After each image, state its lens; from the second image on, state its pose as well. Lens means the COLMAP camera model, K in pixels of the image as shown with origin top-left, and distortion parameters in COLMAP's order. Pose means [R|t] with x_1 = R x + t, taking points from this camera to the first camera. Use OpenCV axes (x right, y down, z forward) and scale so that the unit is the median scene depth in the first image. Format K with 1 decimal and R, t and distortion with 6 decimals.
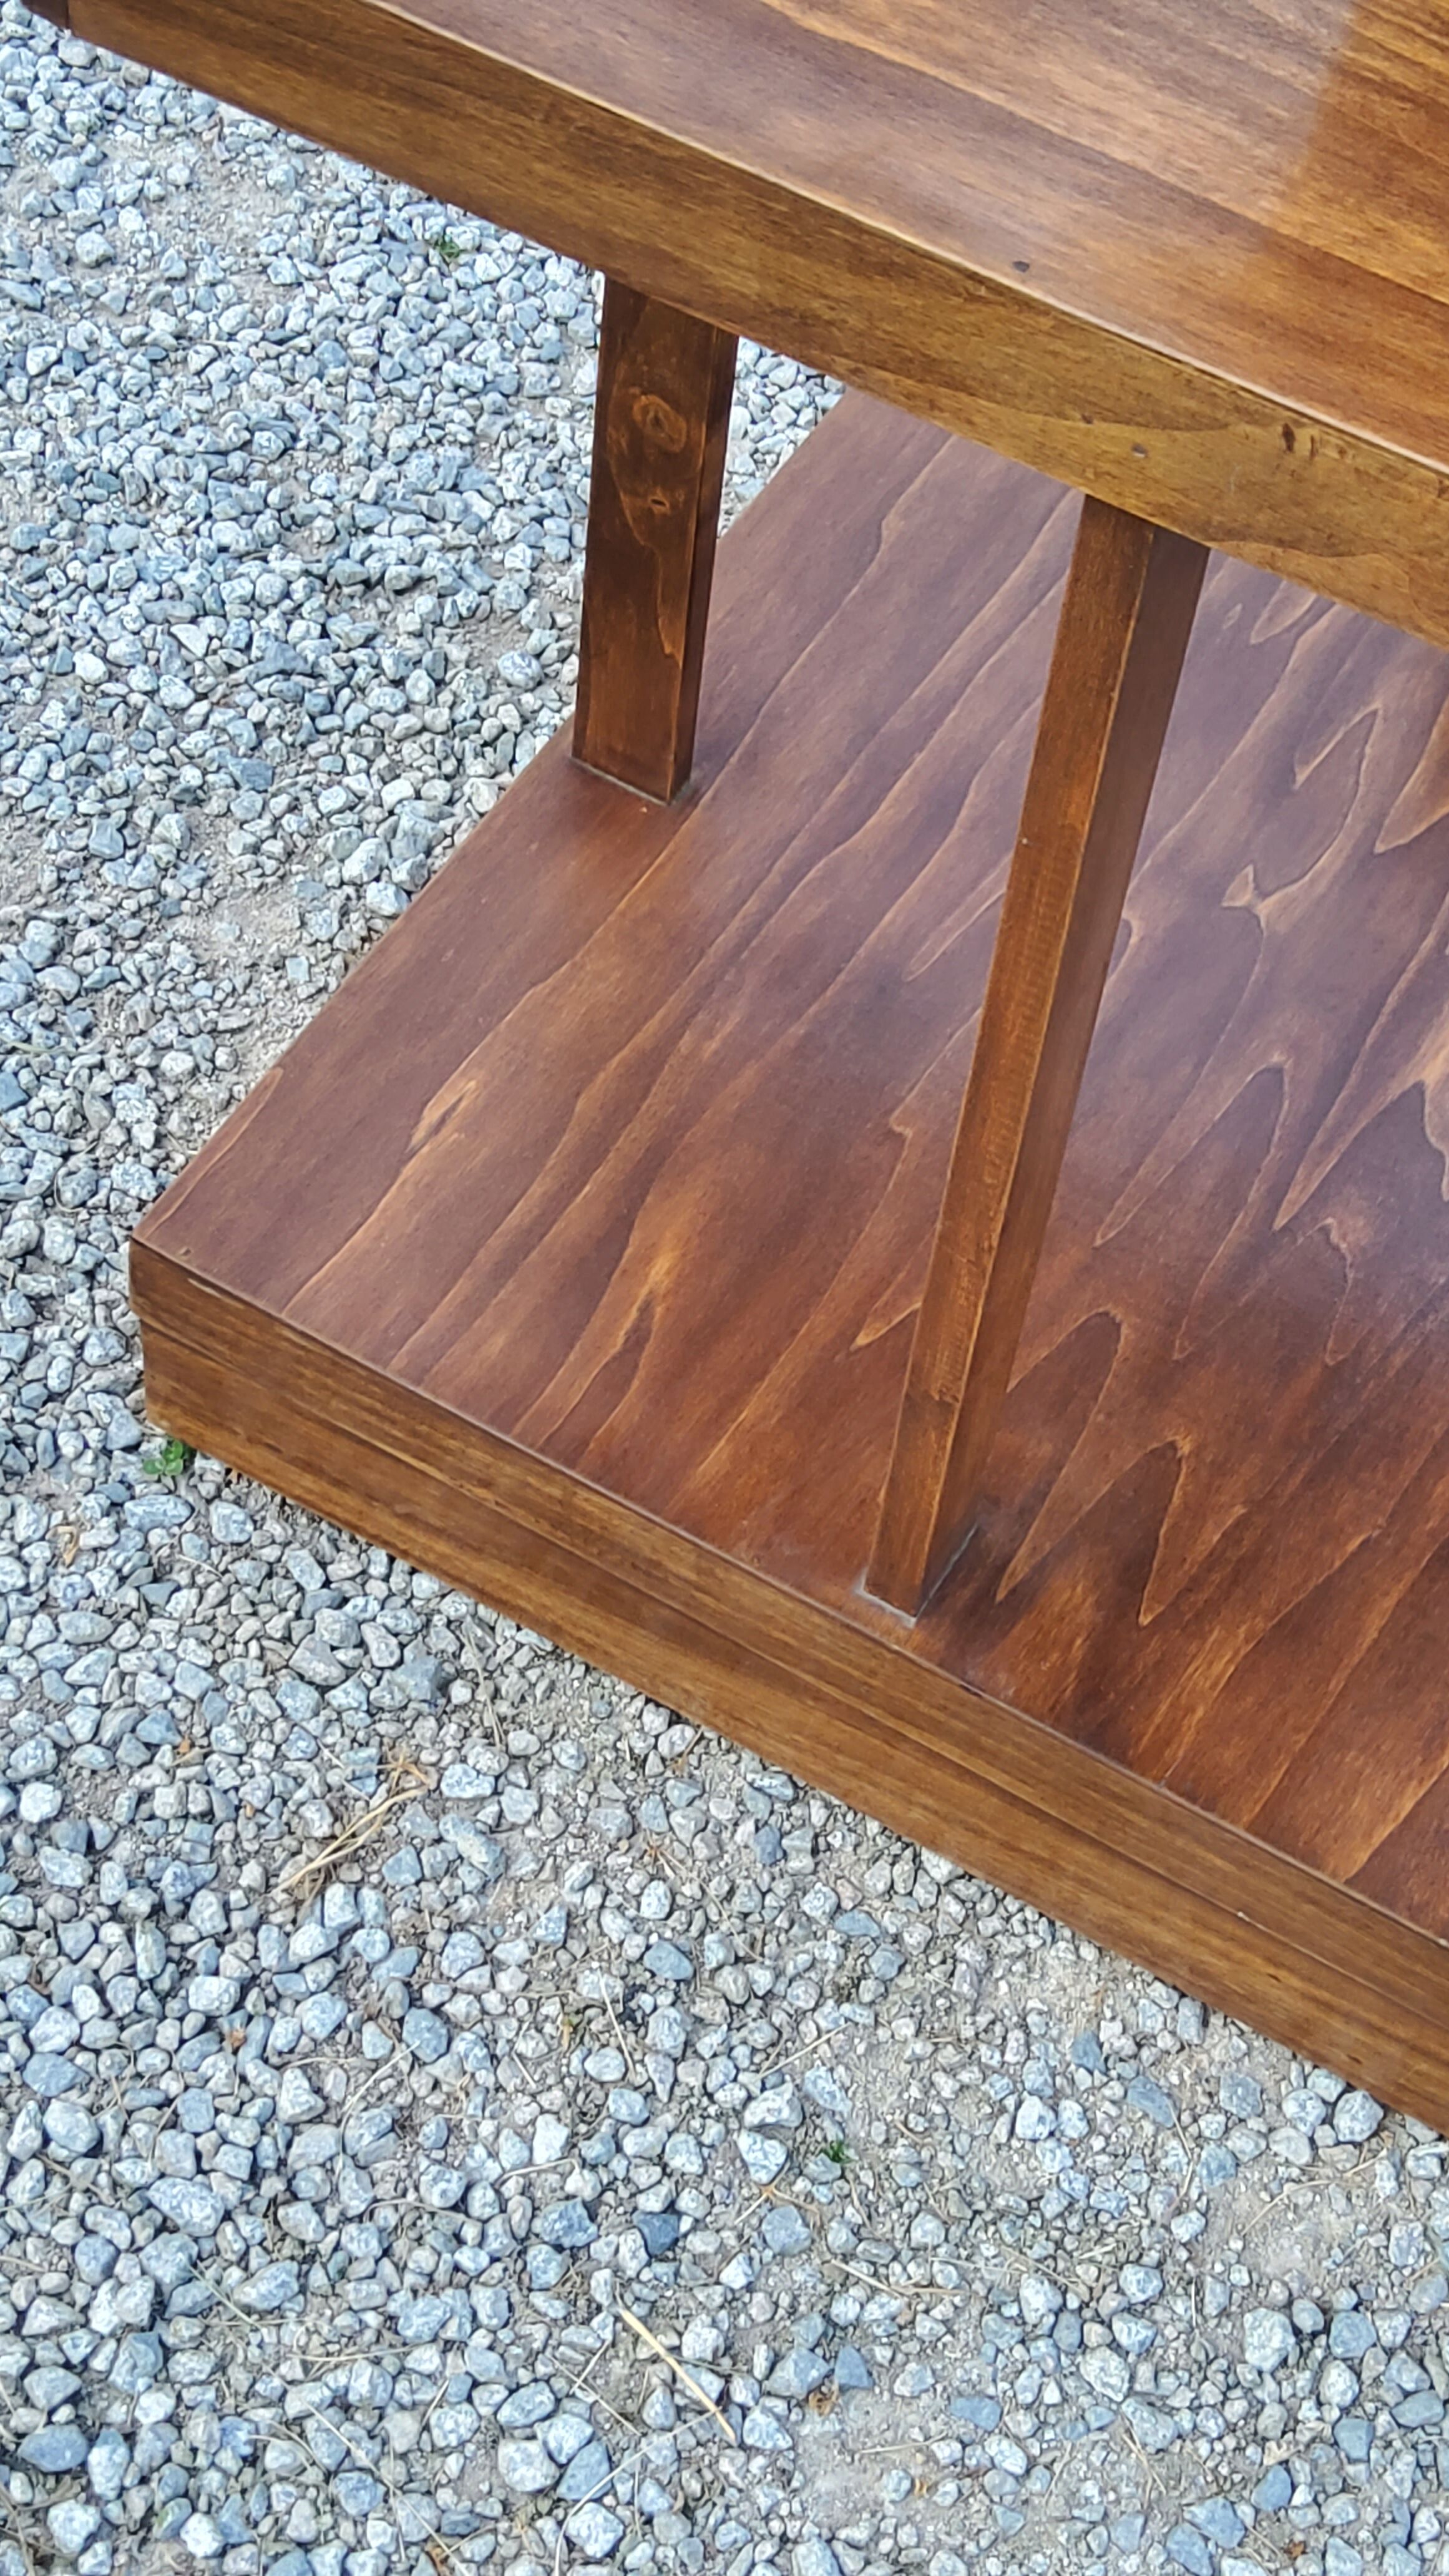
lens RADIAL K [[3833.9, 0, 743.7], [0, 3833.9, 1281.8], [0, 0, 1]] dist [0.109422, 0.000000]
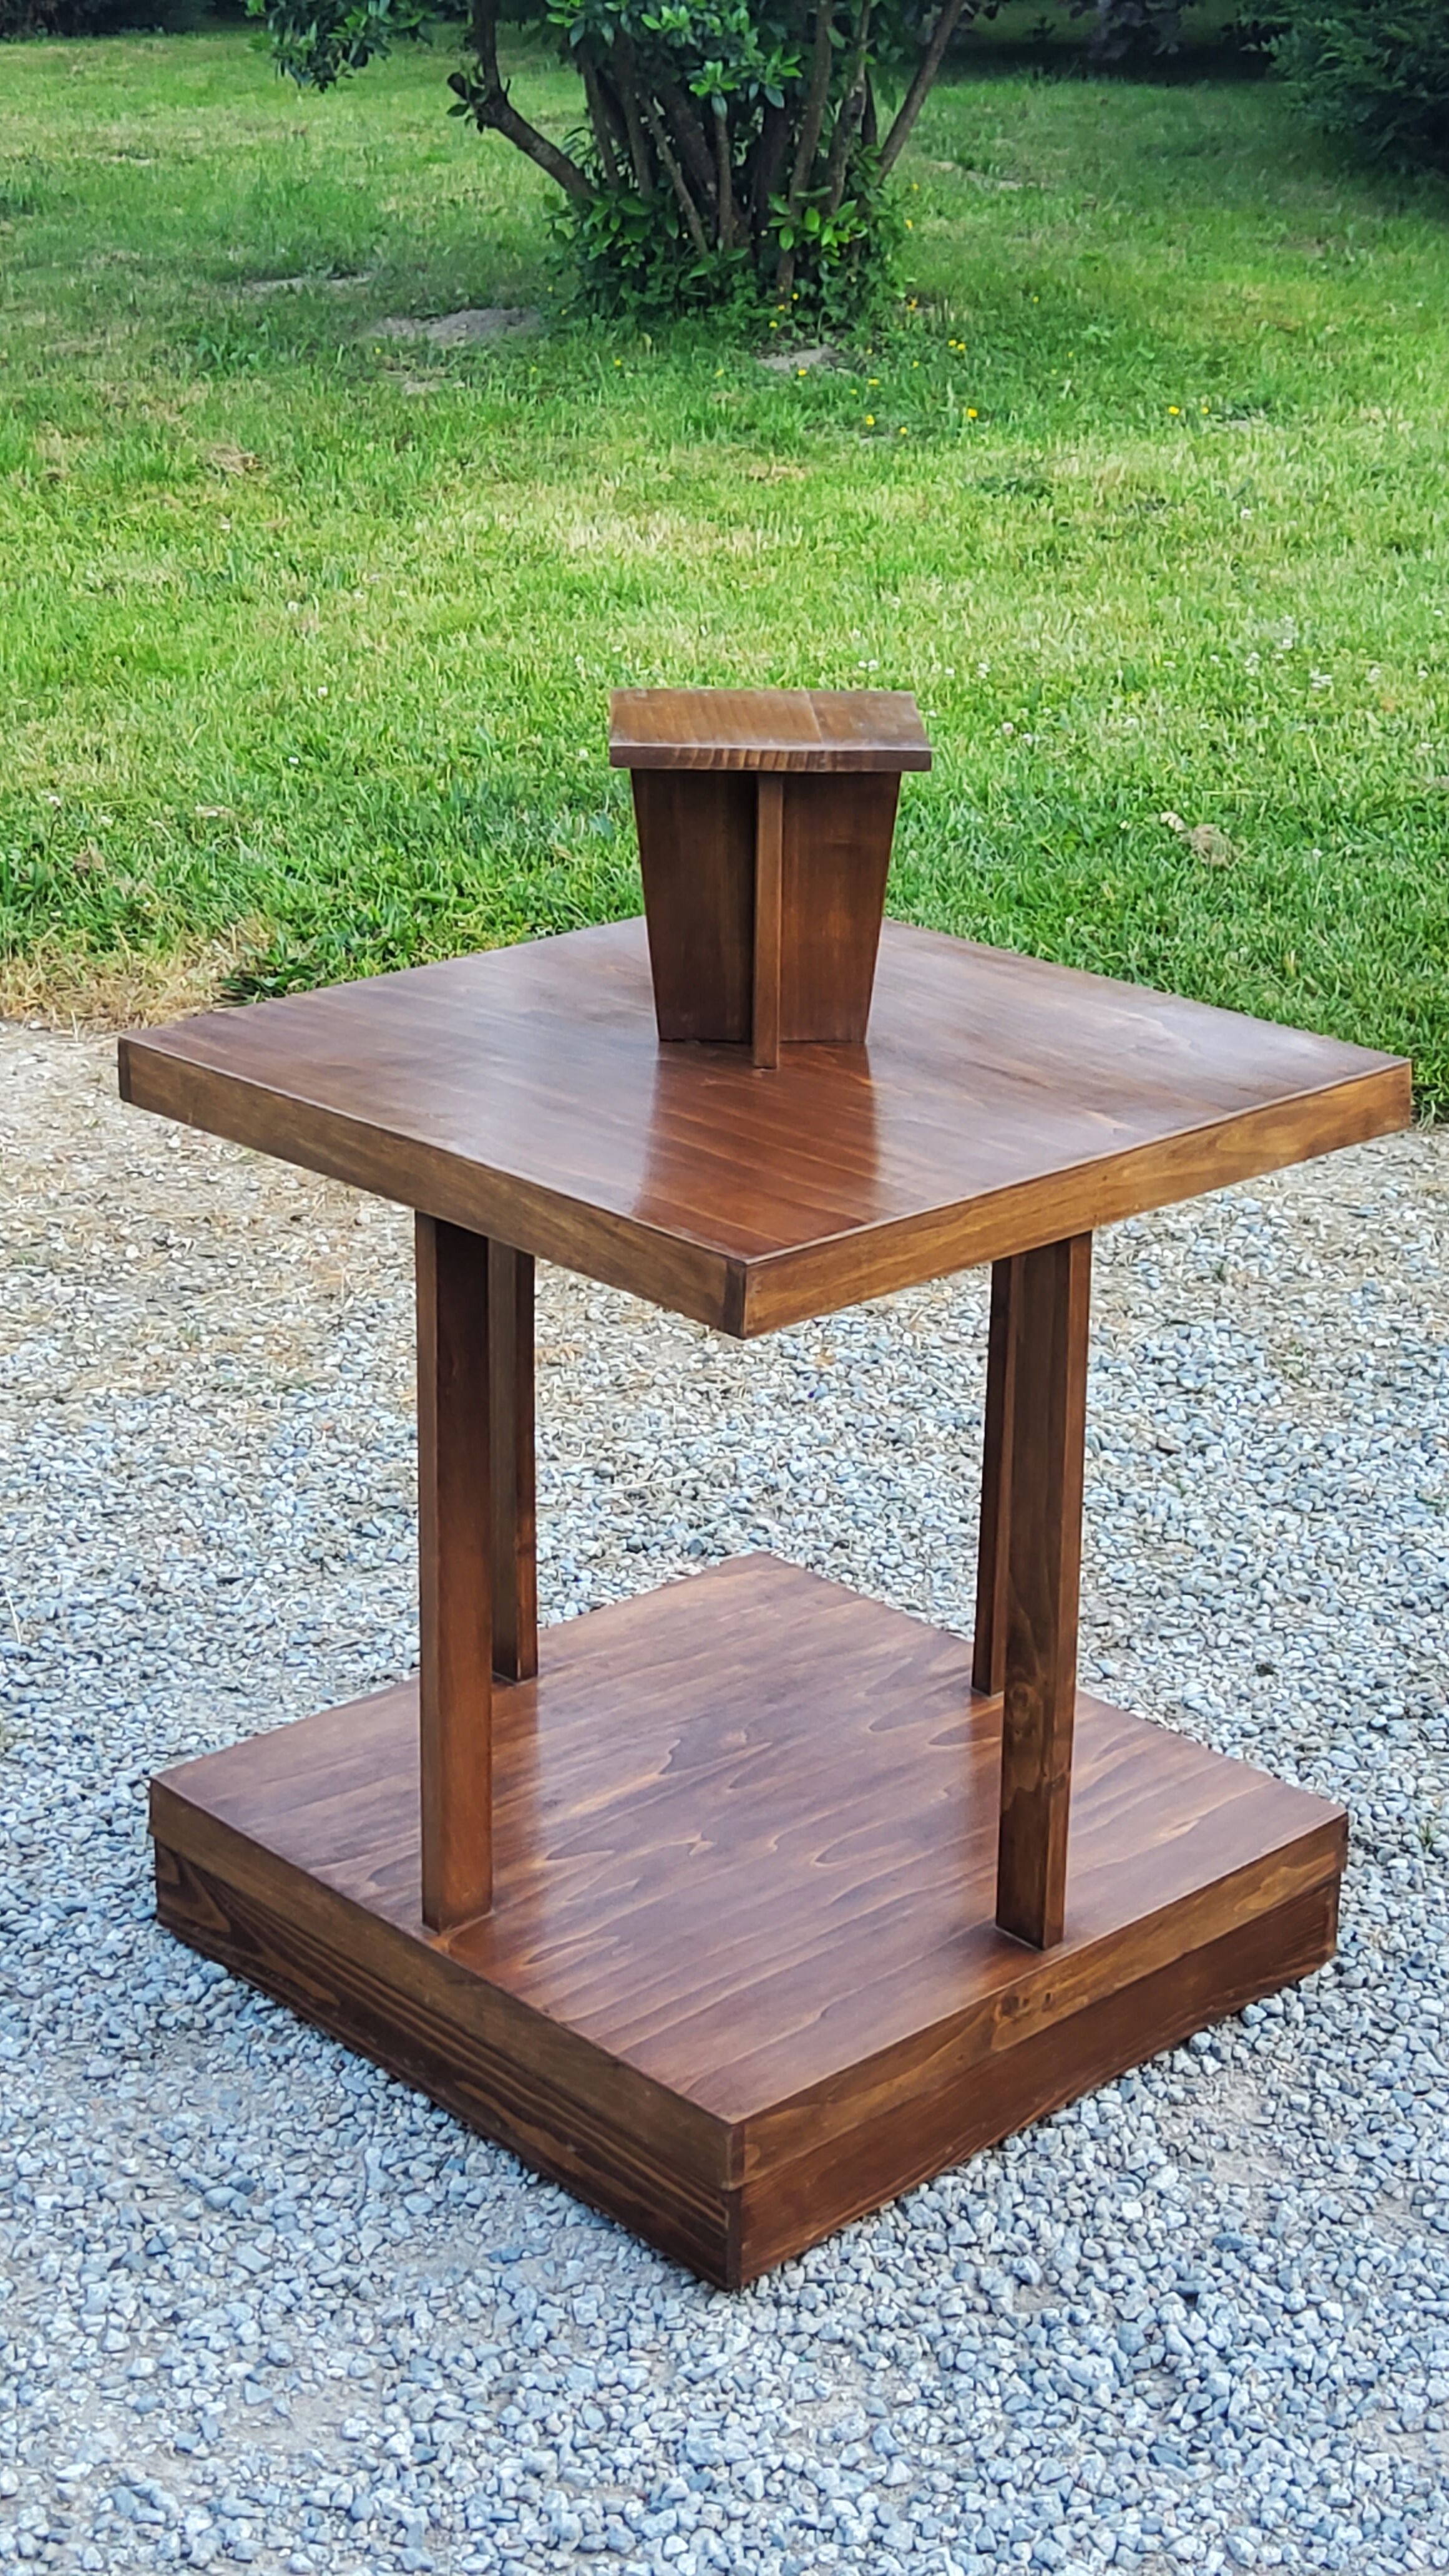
lens RADIAL K [[3833.9, 0, 737.5], [0, 3833.9, 1294.2], [0, 0, 1]] dist [0.109422, 0.000000]
pose [[-0.949833, -0.200185, 0.240297, -0.276624], [0.179547, 0.280086, 0.943035, -1.965336], [-0.256085, 0.938871, -0.230092, 1.251953]]
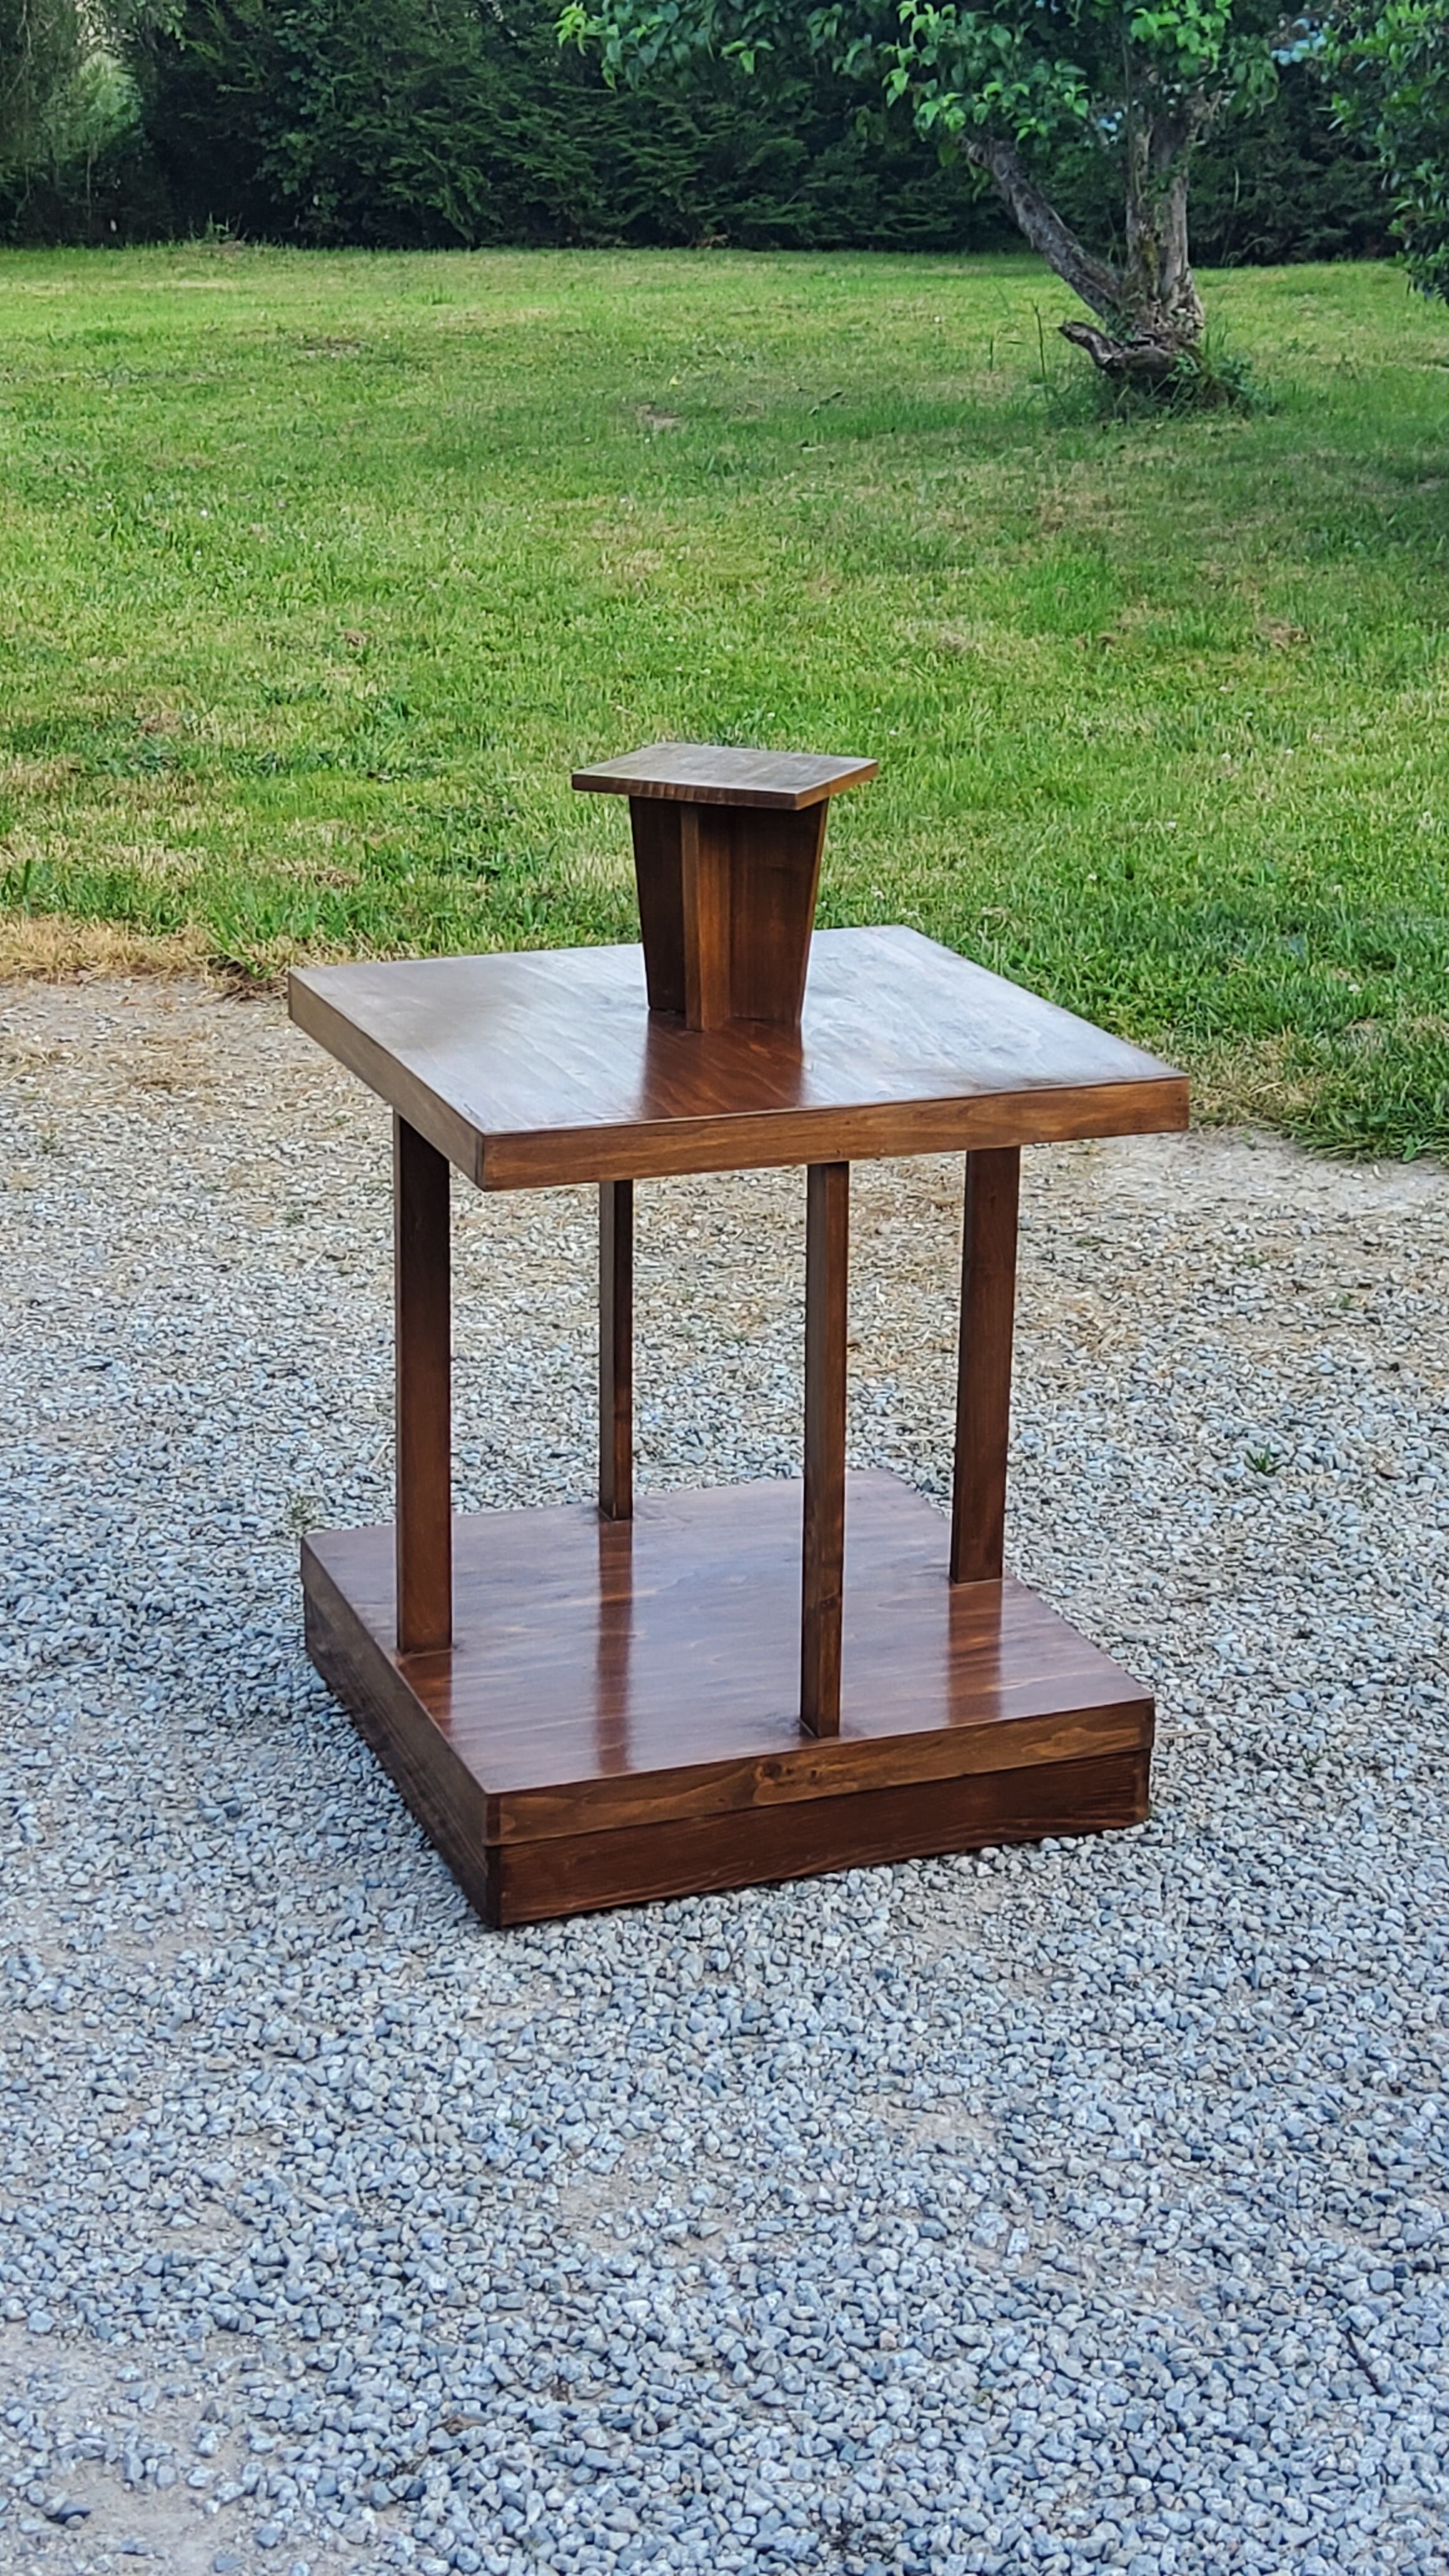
lens RADIAL K [[3833.9, 0, 725.1], [0, 3833.9, 1271.5], [0, 0, 1]] dist [0.109422, 0.000000]
pose [[-0.758664, -0.286815, 0.584950, -1.257530], [0.474831, 0.371318, 0.797909, -2.111666], [-0.446055, 0.883097, -0.145517, 1.201482]]
